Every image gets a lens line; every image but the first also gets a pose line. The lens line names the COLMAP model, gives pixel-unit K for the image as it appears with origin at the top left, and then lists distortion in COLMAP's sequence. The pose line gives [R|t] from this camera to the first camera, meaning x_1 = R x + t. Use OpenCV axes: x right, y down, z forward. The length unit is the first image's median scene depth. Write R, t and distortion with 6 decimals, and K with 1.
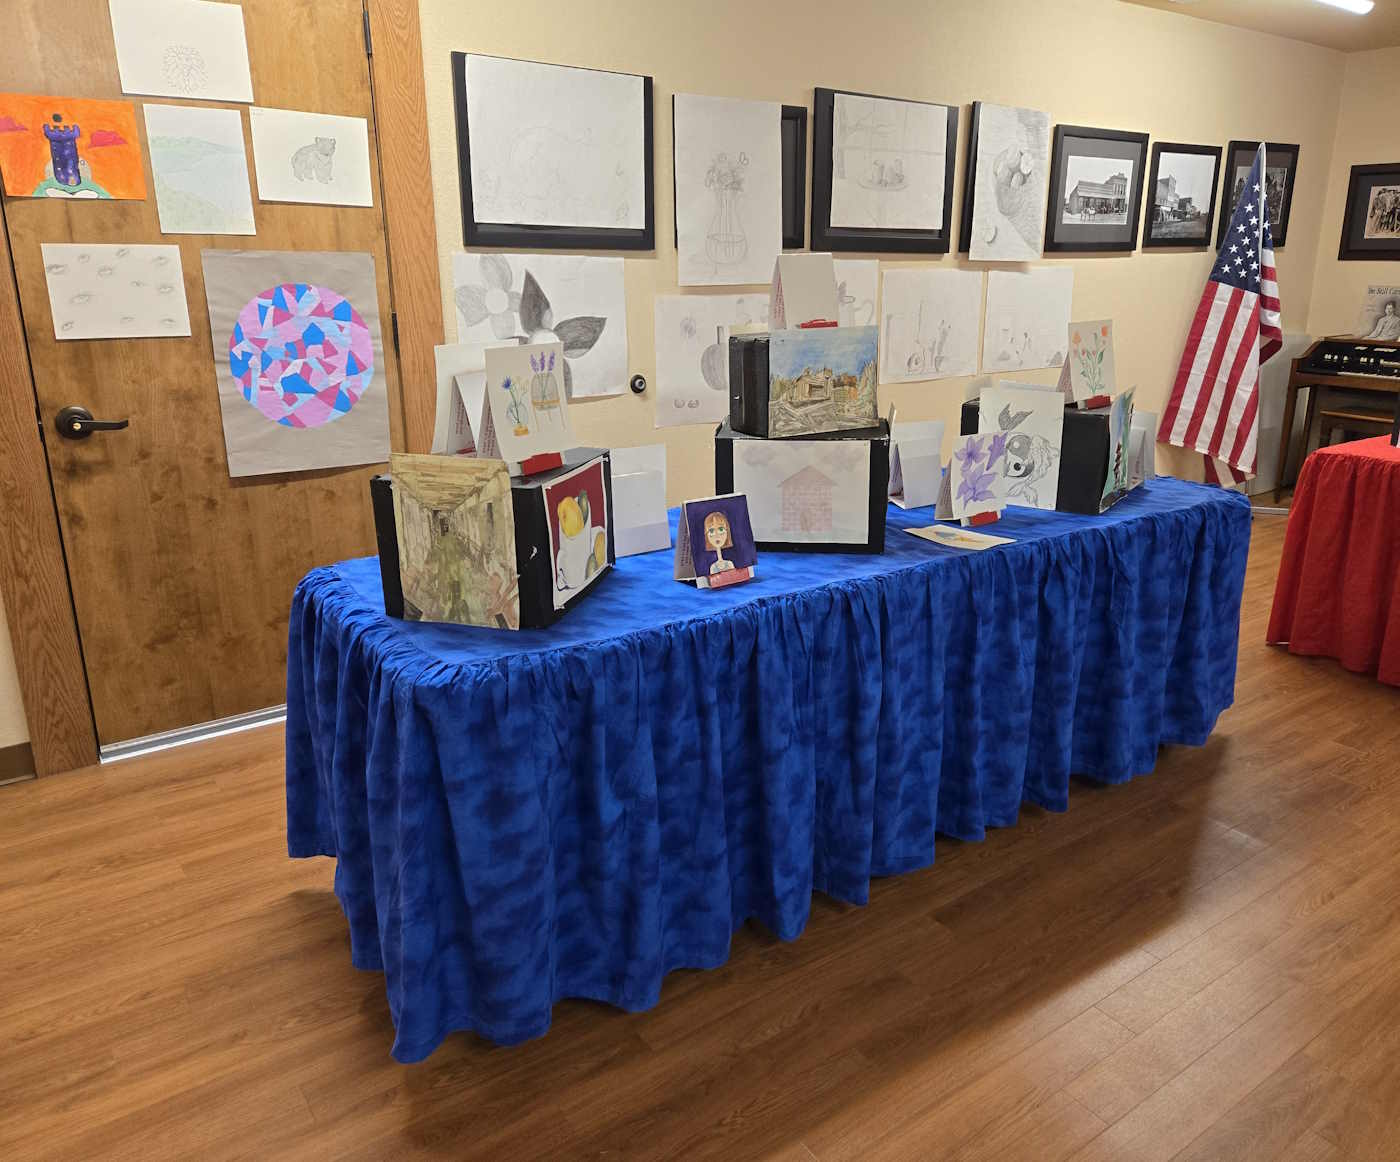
lens RADIAL K [[908.2, 0, 763.2], [0, 908.2, 479.1], [0, 0, 1]] dist [0.059044, -0.038822]
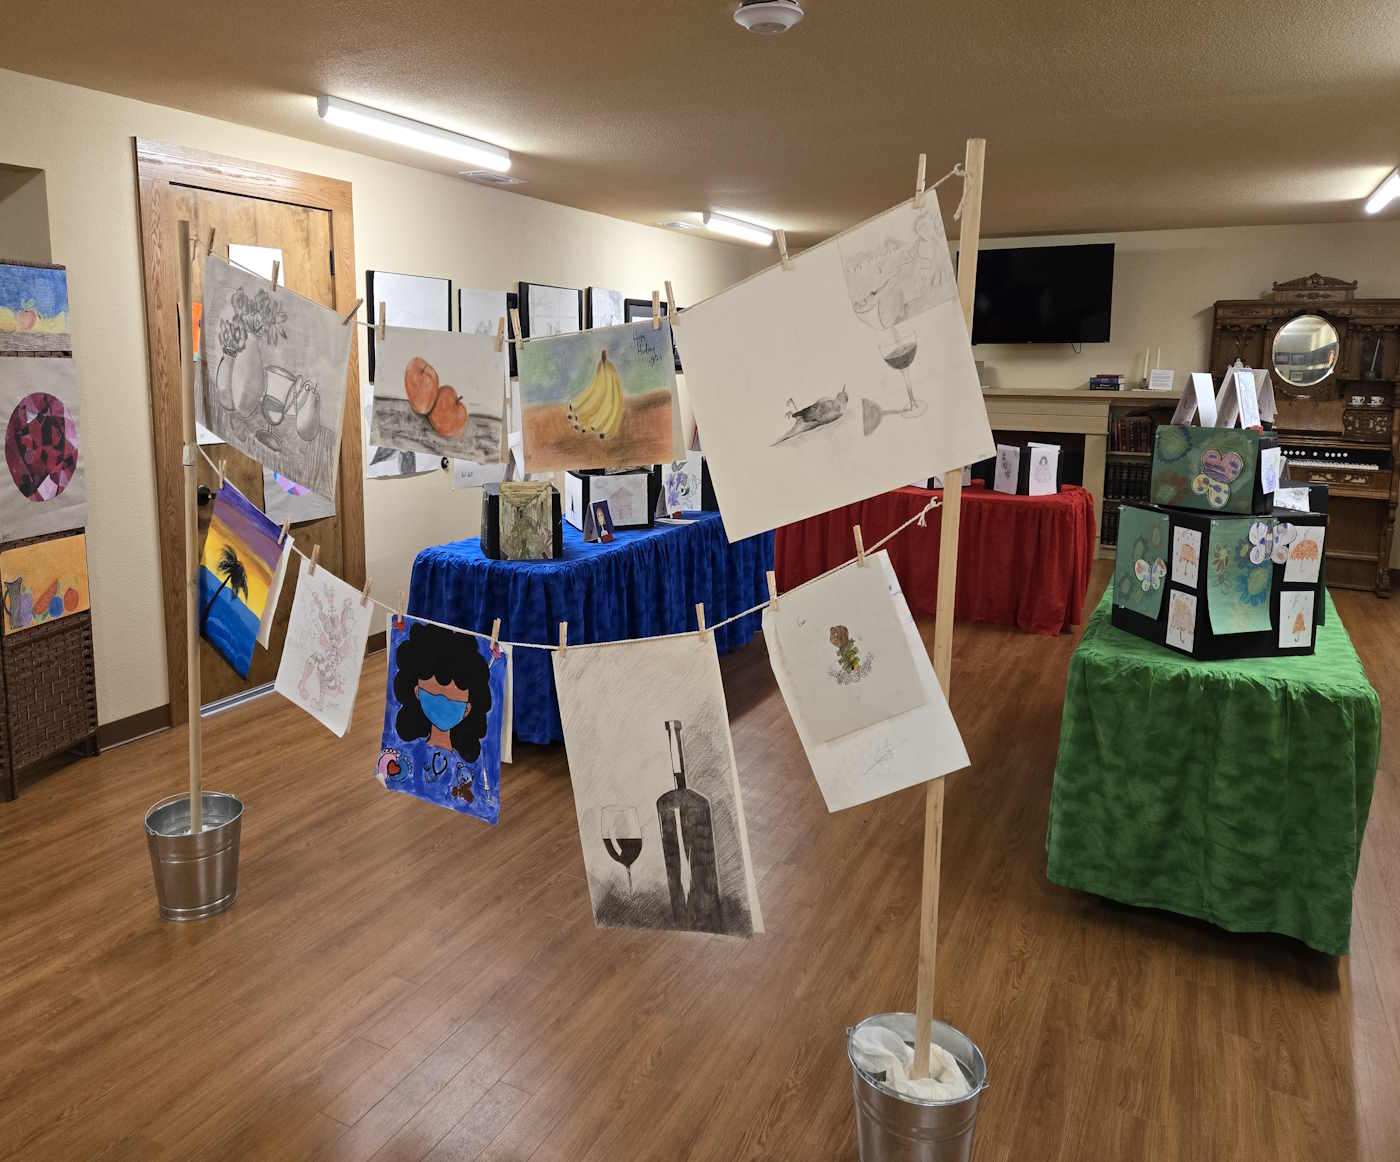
lens RADIAL K [[1063.9, 0, 735.5], [0, 1063.9, 528.7], [0, 0, 1]] dist [0.084433, -0.091353]
pose [[0.829481, -0.087327, 0.551666, -0.957490], [0.126207, 0.991461, -0.032819, 0.168833], [-0.544089, 0.096847, 0.833419, -1.029515]]
